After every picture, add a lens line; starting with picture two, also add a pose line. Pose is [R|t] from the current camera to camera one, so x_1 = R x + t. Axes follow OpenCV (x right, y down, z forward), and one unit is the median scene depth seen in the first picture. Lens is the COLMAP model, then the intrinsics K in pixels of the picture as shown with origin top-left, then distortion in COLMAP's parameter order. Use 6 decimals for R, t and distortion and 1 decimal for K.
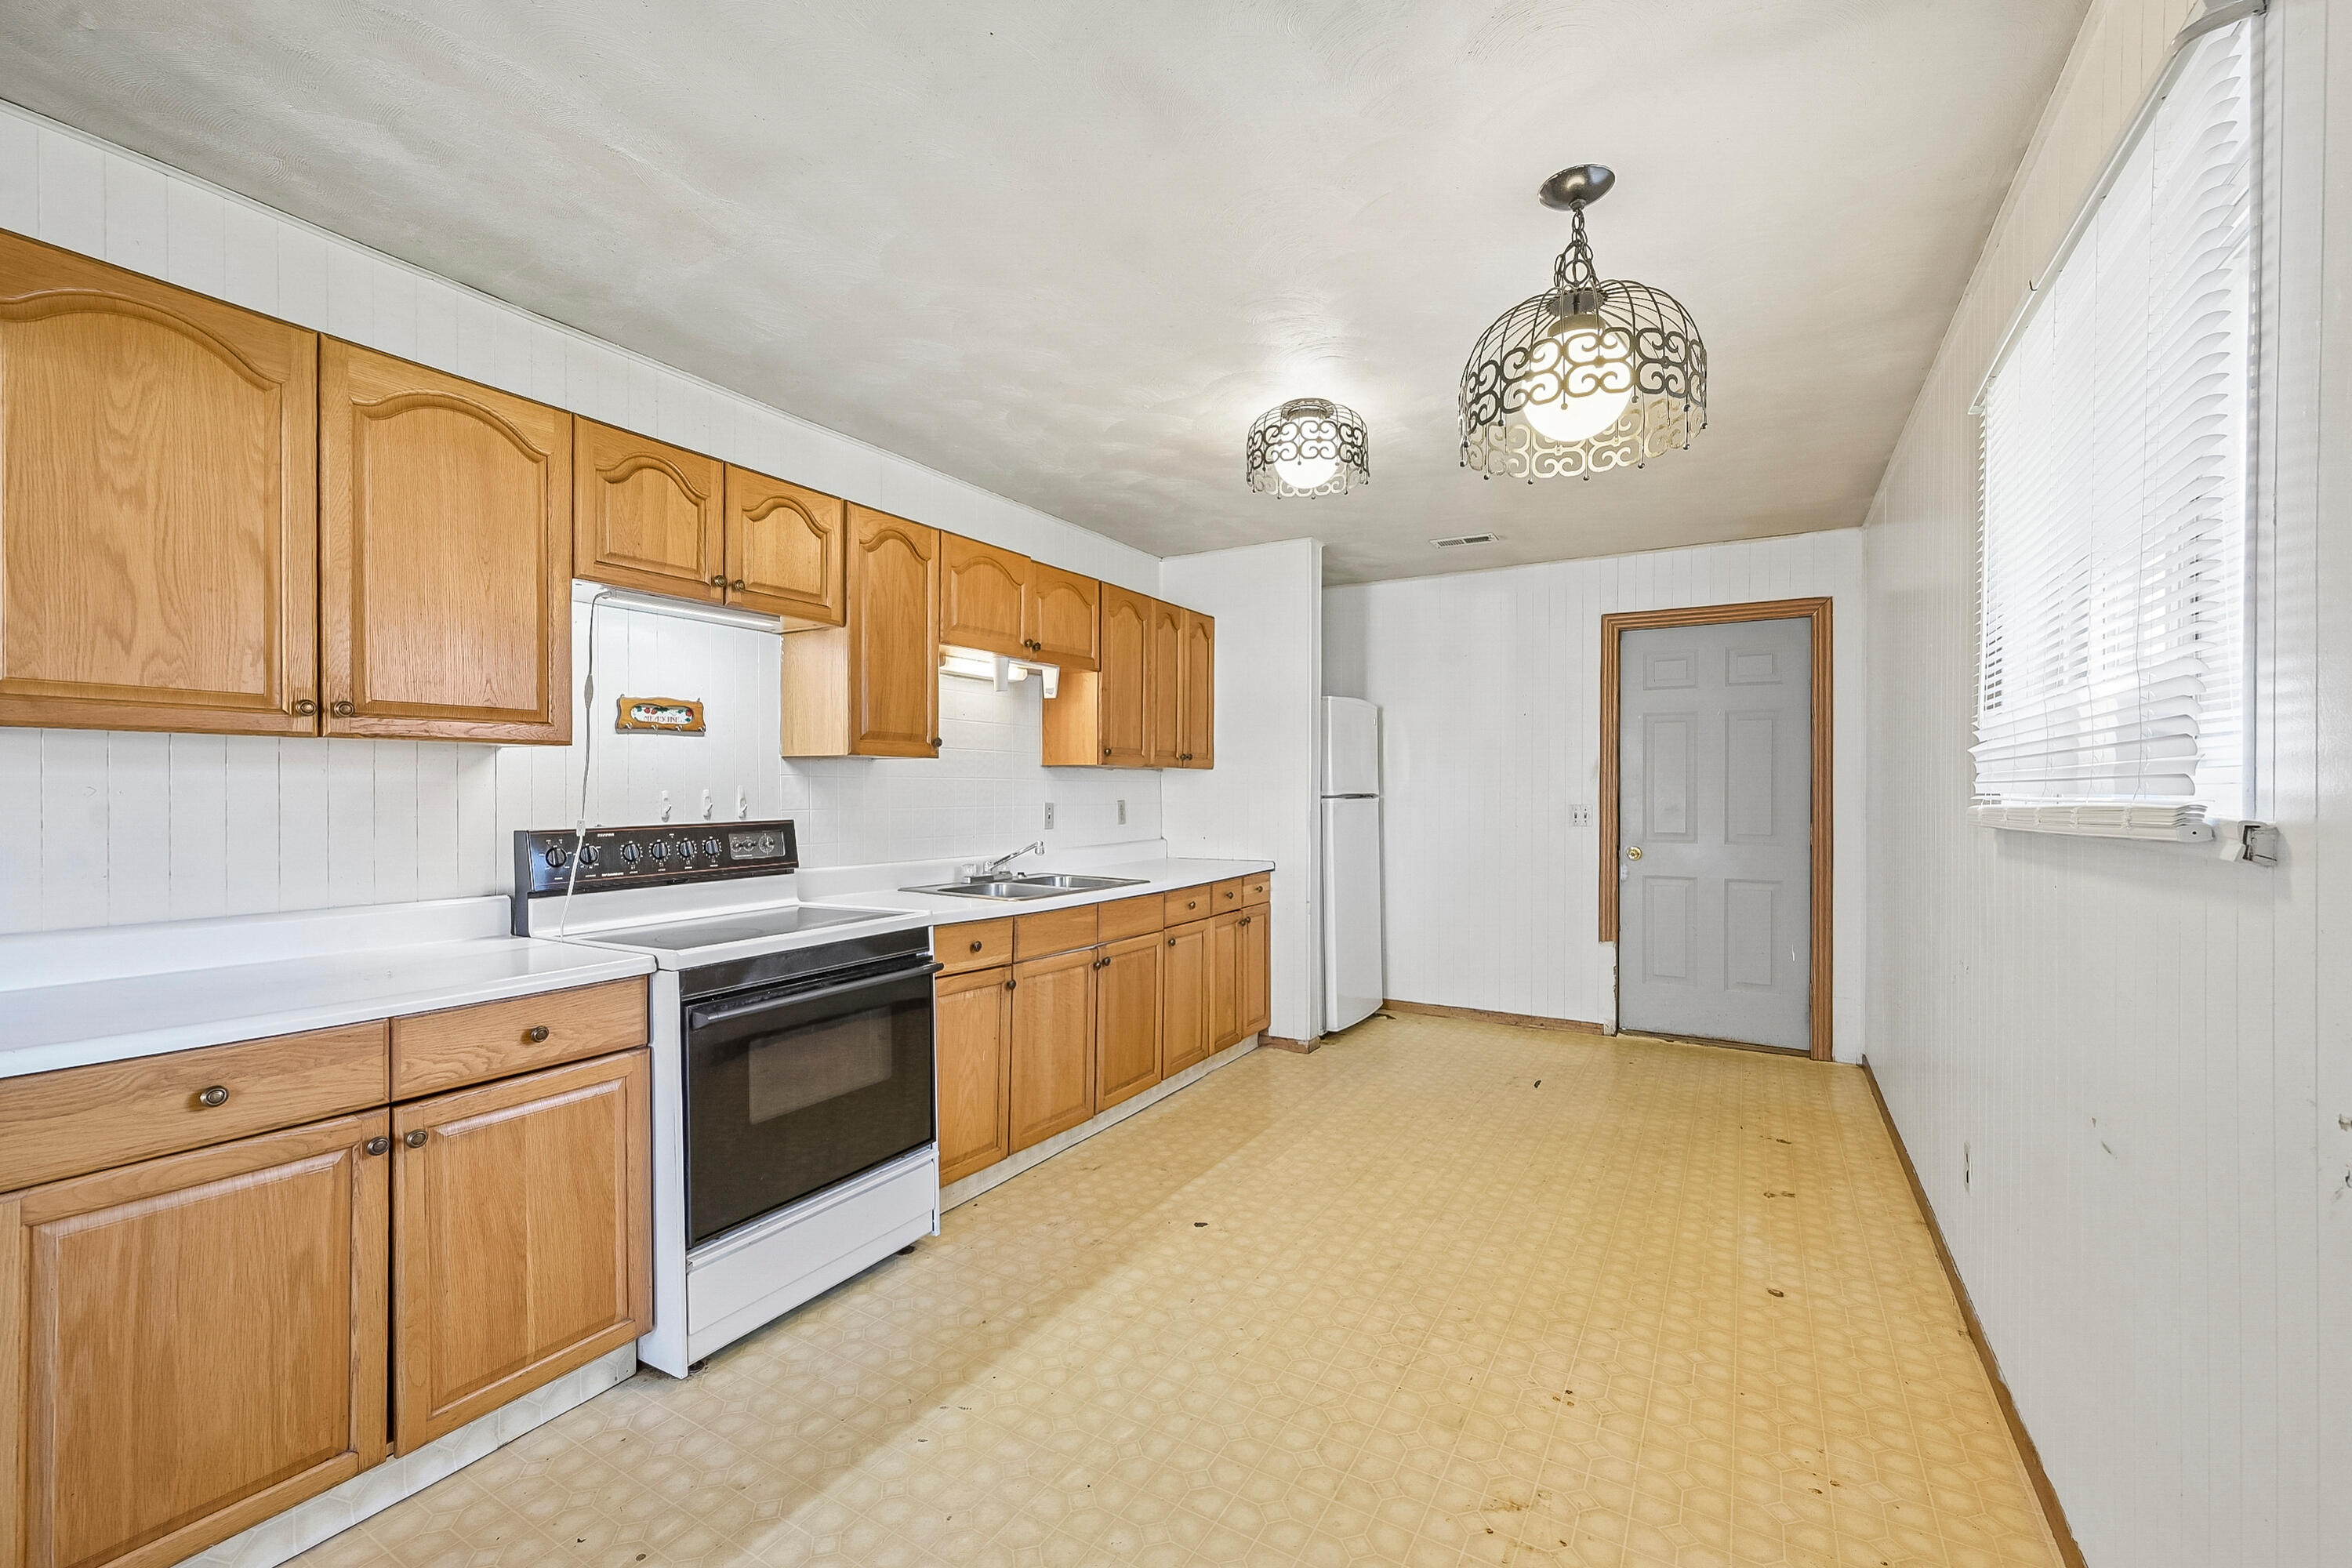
lens RADIAL K [[972.5, 0, 1163.9], [0, 972.5, 794.0], [0, 0, 1]] dist [0.000949, 0.000450]
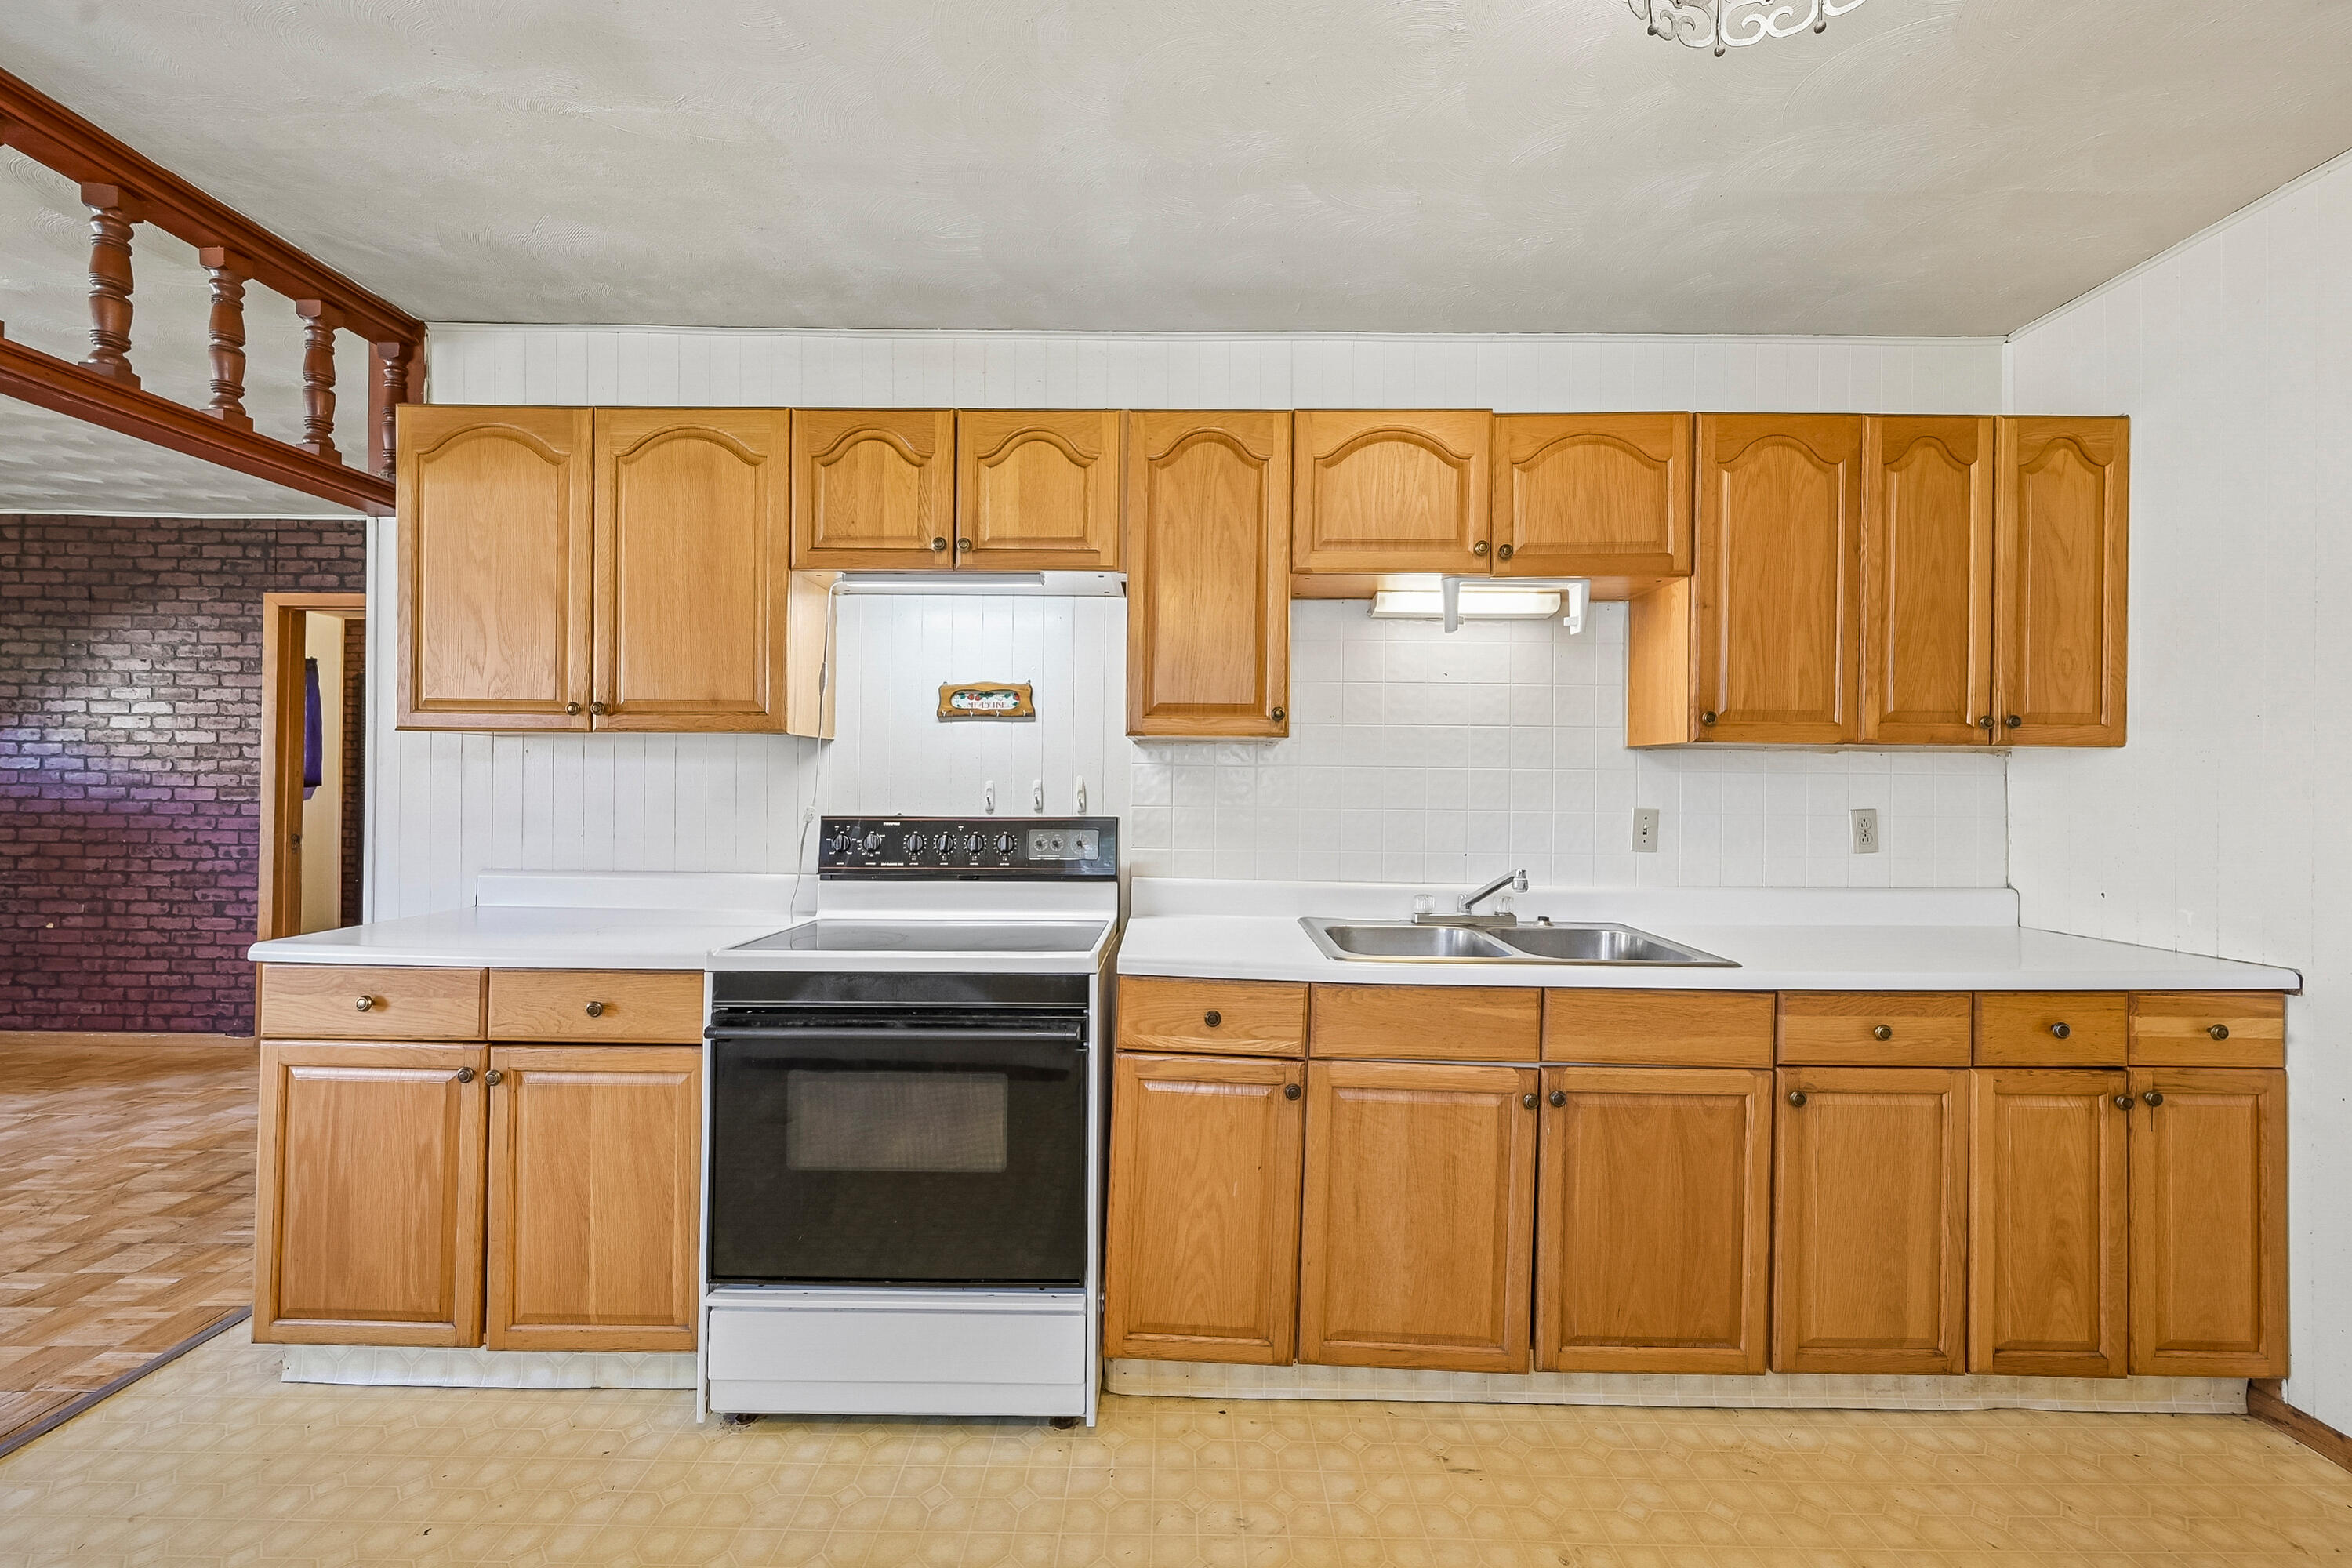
lens RADIAL K [[937.4, 0, 1173.3], [0, 937.4, 781.2], [0, 0, 1]] dist [0.000578, 0.000687]
pose [[0.509205, 0.001262, -0.860644, 0.369103], [-0.015197, 0.999856, -0.007525, 0.001259], [0.860511, 0.016911, 0.509151, 0.706059]]
